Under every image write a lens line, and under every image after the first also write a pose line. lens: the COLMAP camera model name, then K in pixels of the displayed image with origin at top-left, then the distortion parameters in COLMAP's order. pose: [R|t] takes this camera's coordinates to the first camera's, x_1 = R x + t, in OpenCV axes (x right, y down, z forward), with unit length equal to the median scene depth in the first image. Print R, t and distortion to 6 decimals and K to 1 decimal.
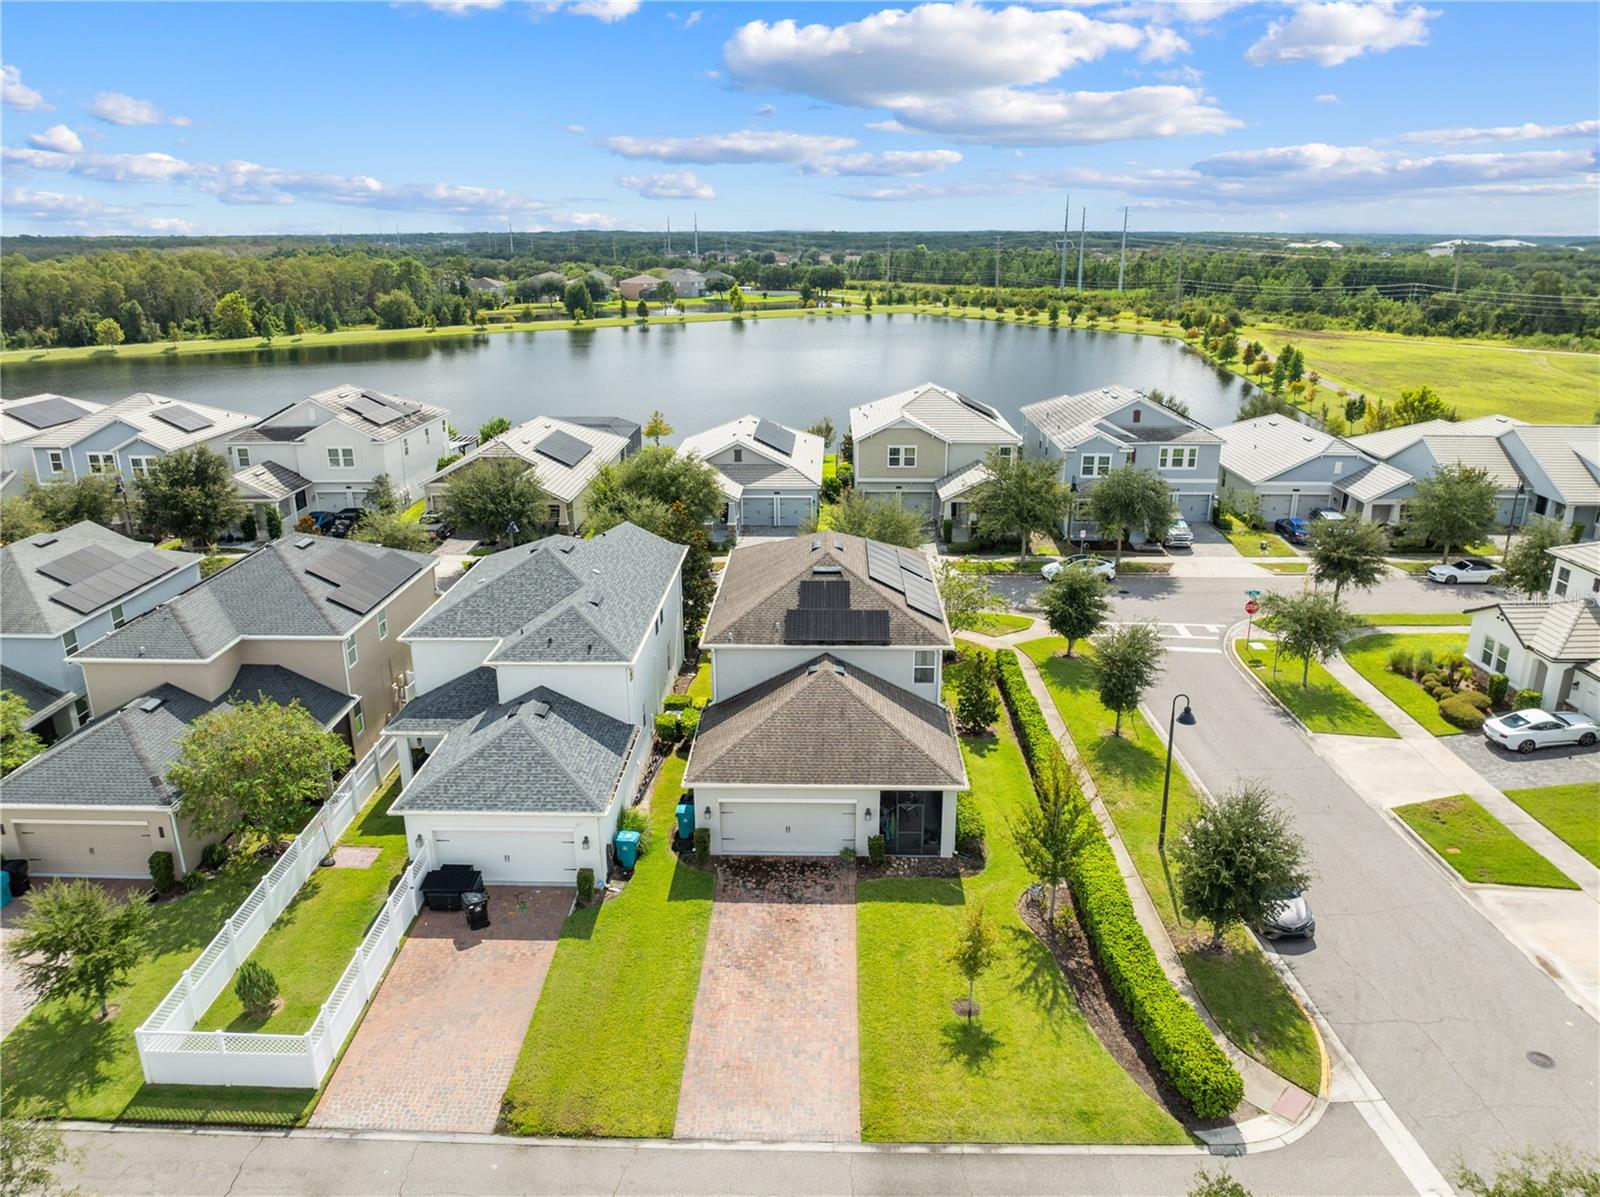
lens RADIAL K [[1123.6, 0, 805.5], [0, 1123.6, 599.4], [0, 0, 1]] dist [-0.039698, 0.009305]
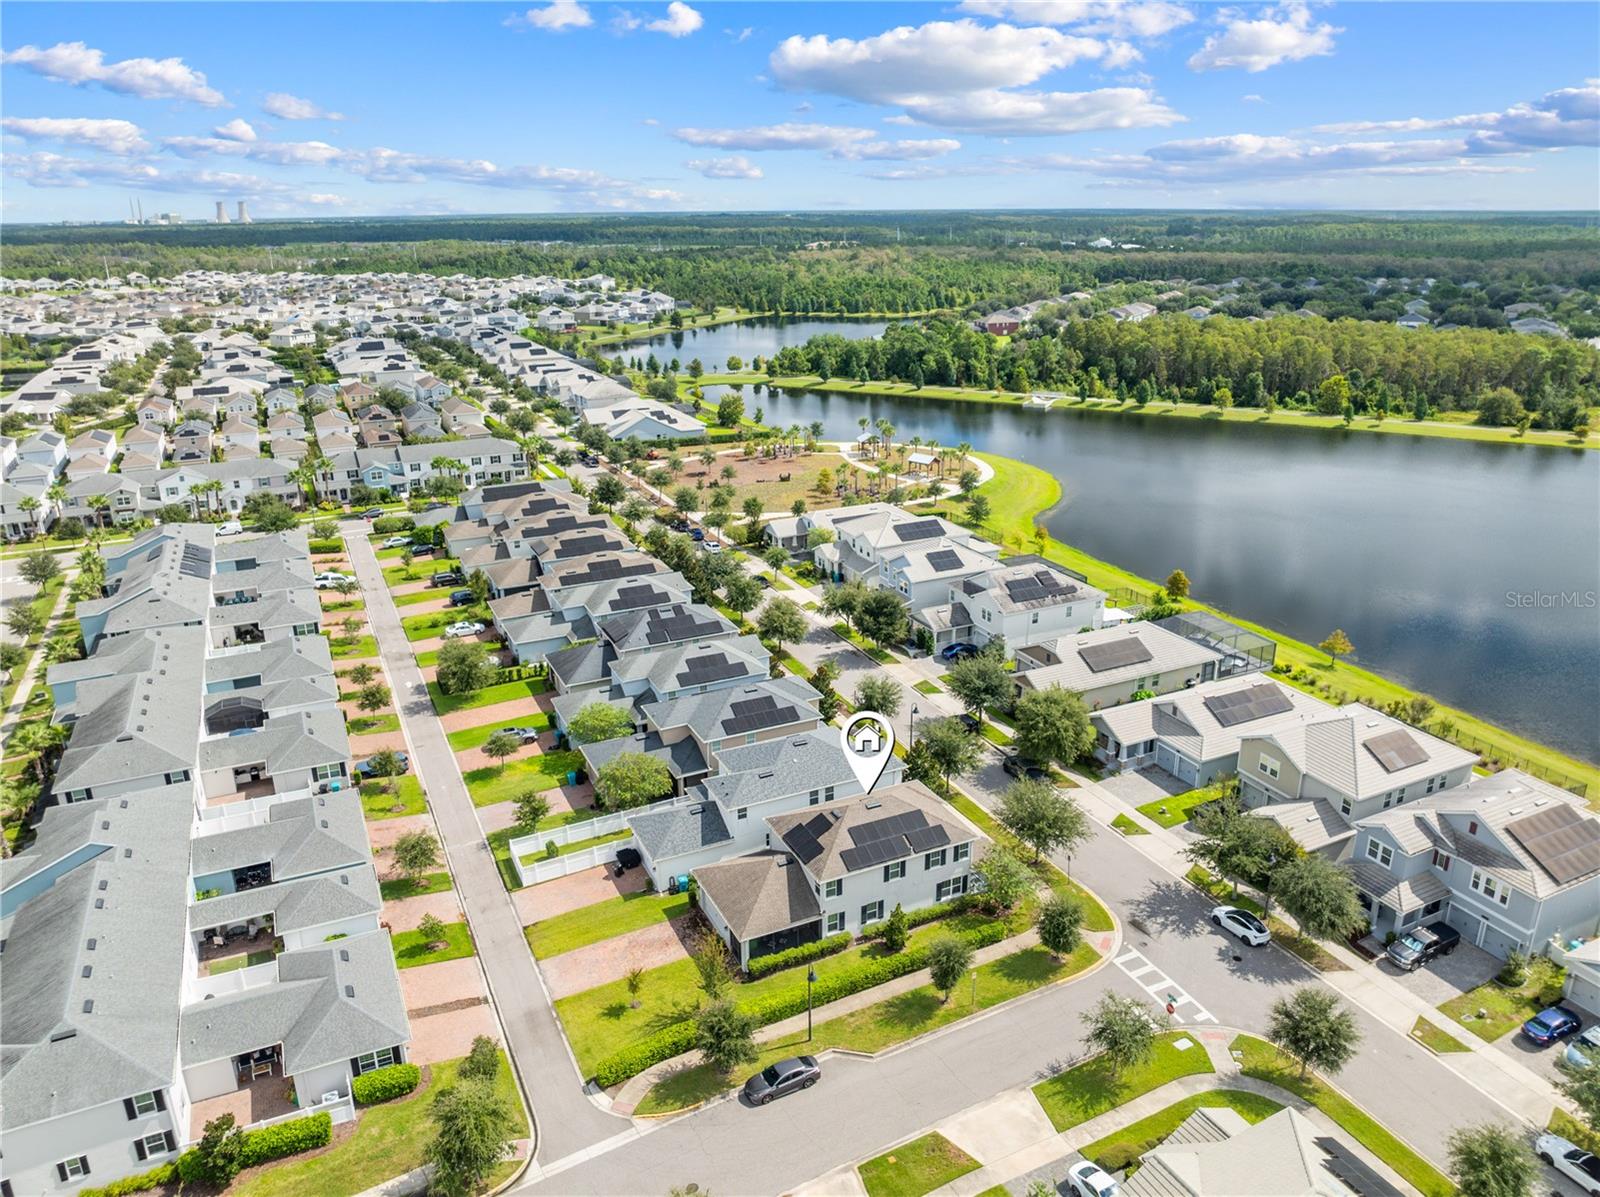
lens RADIAL K [[1123.6, 0, 811.4], [0, 1123.6, 592.1], [0, 0, 1]] dist [-0.039698, 0.009305]
pose [[0.454198, 0.287857, -0.843115, 1.377441], [-0.270130, 0.946309, 0.177567, -0.654026], [0.848961, 0.147100, 0.507570, -0.001226]]
